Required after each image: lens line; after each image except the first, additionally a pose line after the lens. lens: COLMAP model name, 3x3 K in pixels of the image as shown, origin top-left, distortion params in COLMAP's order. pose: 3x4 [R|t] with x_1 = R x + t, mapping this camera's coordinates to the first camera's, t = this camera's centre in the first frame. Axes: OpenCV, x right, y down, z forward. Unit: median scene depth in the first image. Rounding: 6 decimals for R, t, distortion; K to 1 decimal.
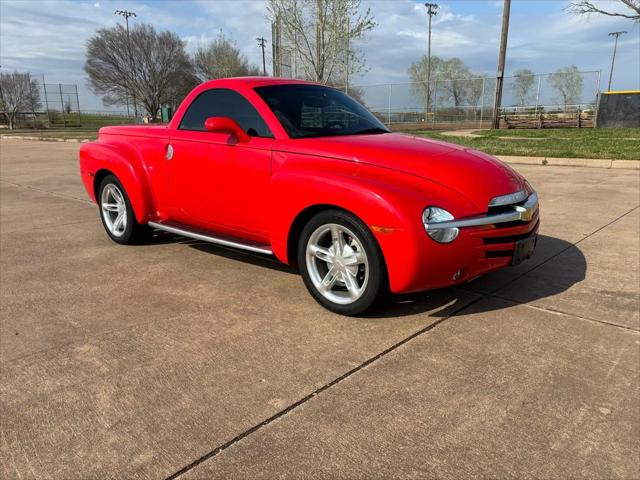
lens RADIAL K [[482.1, 0, 316.7], [0, 482.1, 239.2], [0, 0, 1]] dist [0.038045, -0.035700]
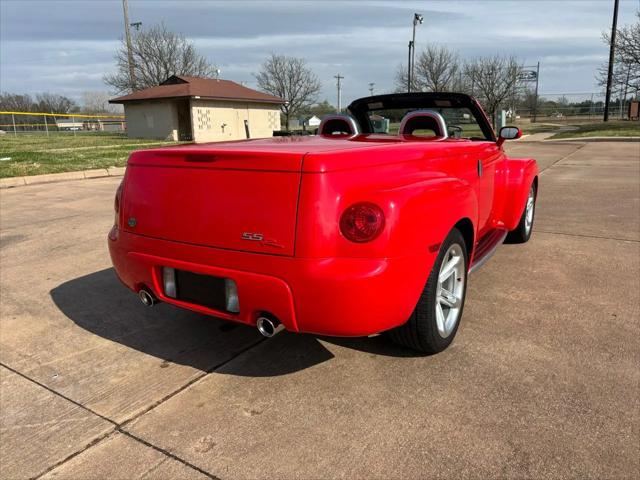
lens RADIAL K [[482.1, 0, 323.9], [0, 482.1, 240.0], [0, 0, 1]] dist [0.038045, -0.035700]
pose [[-0.196354, -0.211597, 0.957430, -0.882597], [0.252793, 0.932506, 0.257932, -0.285894], [-0.947386, 0.292678, -0.129611, 1.151067]]
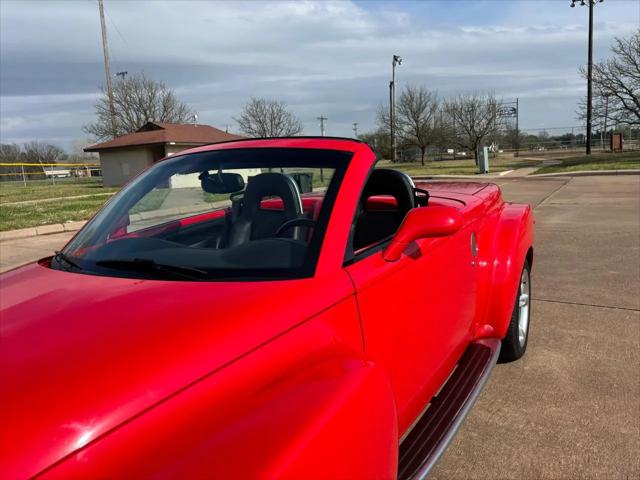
lens RADIAL K [[482.1, 0, 316.7], [0, 482.1, 240.3], [0, 0, 1]] dist [0.038045, -0.035700]
pose [[-0.207025, -0.130881, 0.969542, -0.707397], [0.280883, 0.941338, 0.187050, -0.283586], [-0.937148, 0.311051, -0.158118, 1.023751]]
